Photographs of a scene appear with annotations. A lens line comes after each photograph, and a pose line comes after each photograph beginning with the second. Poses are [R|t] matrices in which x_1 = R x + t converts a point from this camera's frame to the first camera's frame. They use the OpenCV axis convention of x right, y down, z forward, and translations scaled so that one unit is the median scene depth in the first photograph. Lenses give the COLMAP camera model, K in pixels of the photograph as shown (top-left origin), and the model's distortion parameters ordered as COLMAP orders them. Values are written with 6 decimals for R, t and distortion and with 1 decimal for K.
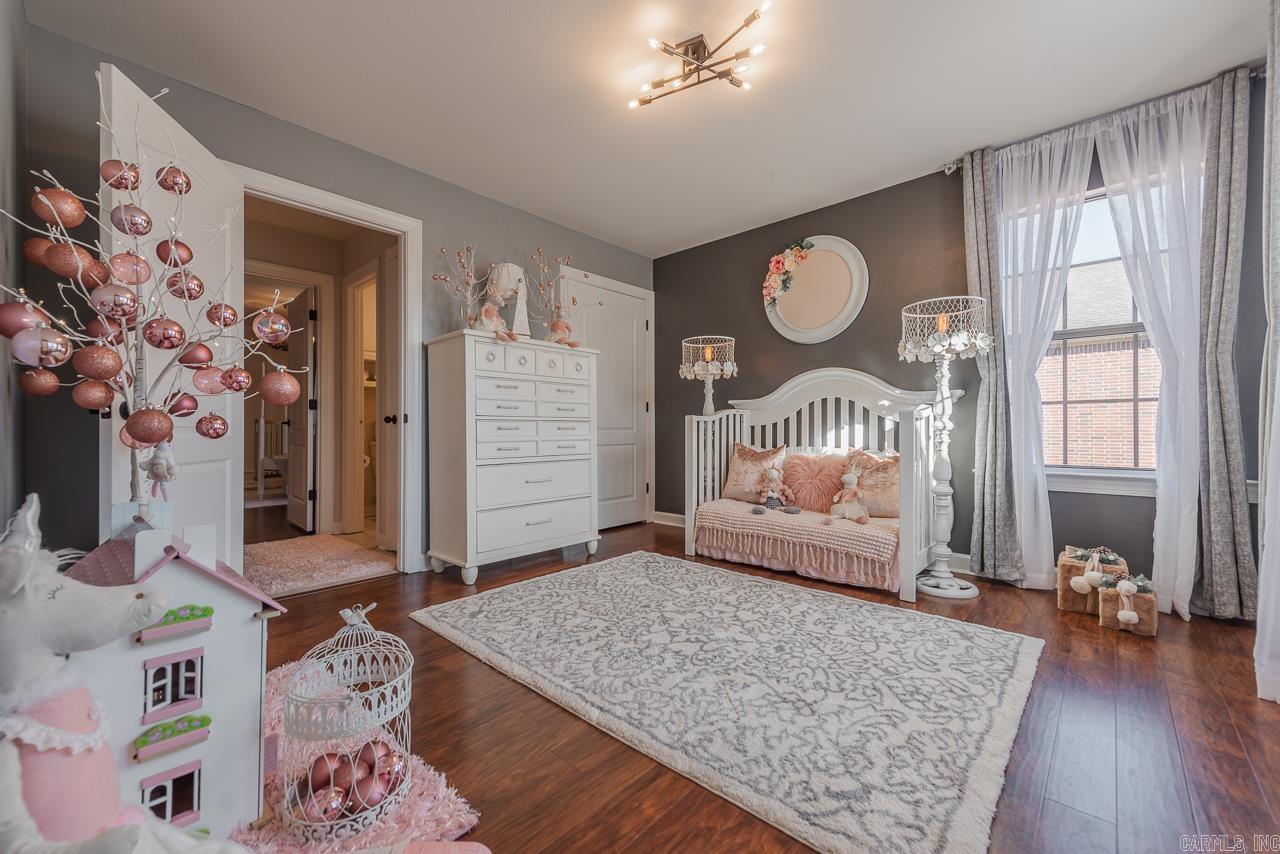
lens RADIAL K [[501.1, 0, 644.8], [0, 501.1, 428.9], [0, 0, 1]] dist [0.009590, -0.002350]
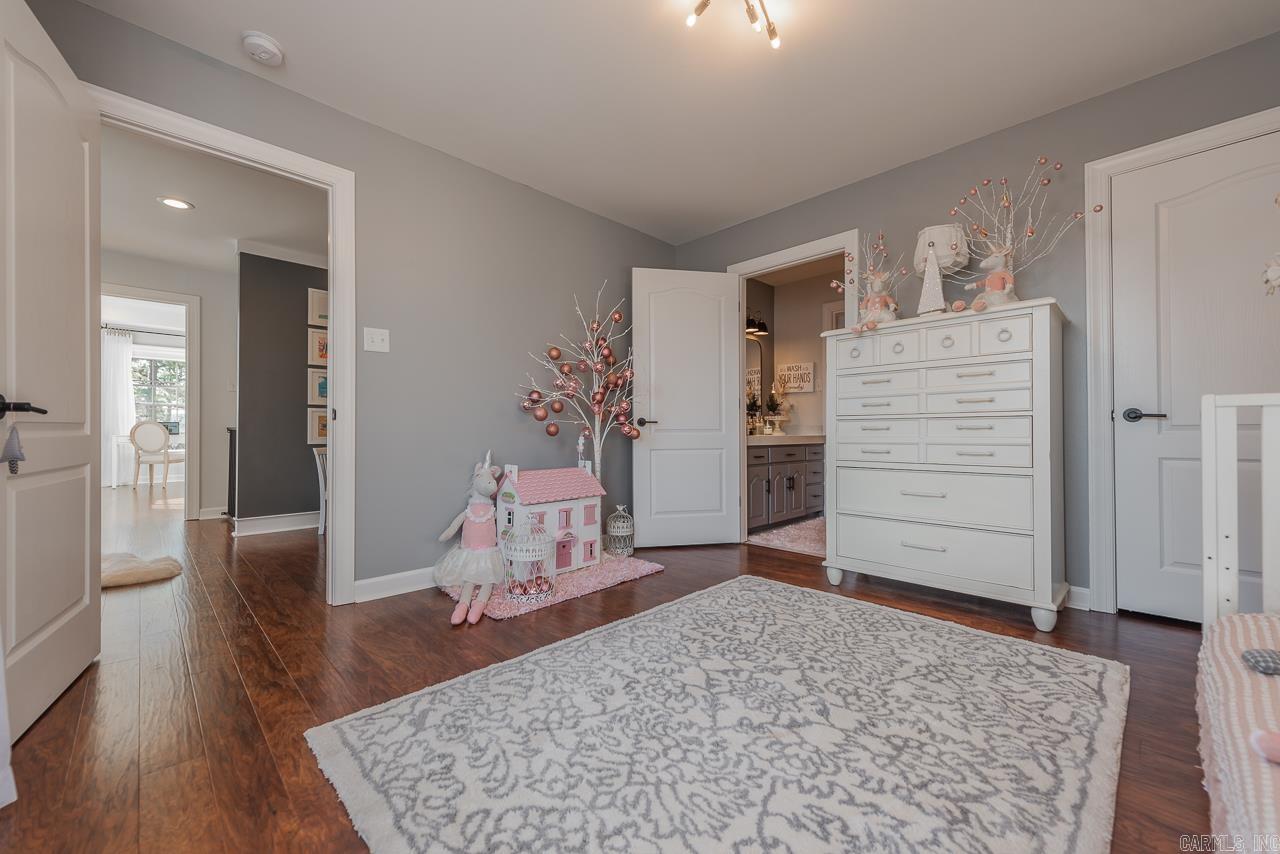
lens RADIAL K [[501.1, 0, 639.3], [0, 501.1, 426.9], [0, 0, 1]] dist [0.009590, -0.002350]
pose [[-0.054052, -0.006252, -0.998519, 0.712043], [0.003760, 0.999972, -0.006465, 0.000196], [0.998531, -0.004104, -0.054027, 0.699631]]
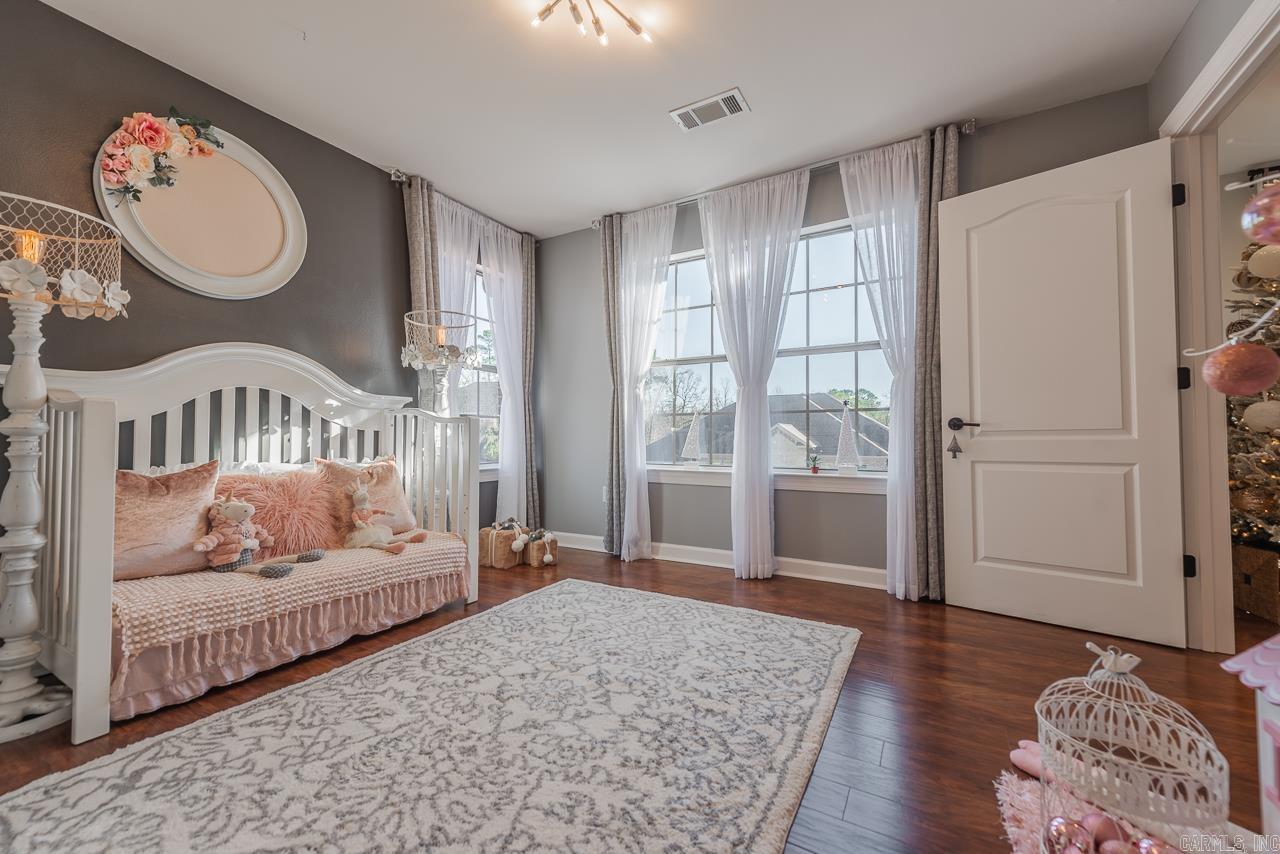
lens RADIAL K [[501.1, 0, 632.3], [0, 501.1, 429.6], [0, 0, 1]] dist [0.009590, -0.002350]
pose [[-0.195387, 0.017562, 0.980569, -0.531061], [-0.004135, 0.999816, -0.018730, 0.006119], [-0.980718, -0.007715, -0.195278, 0.842344]]
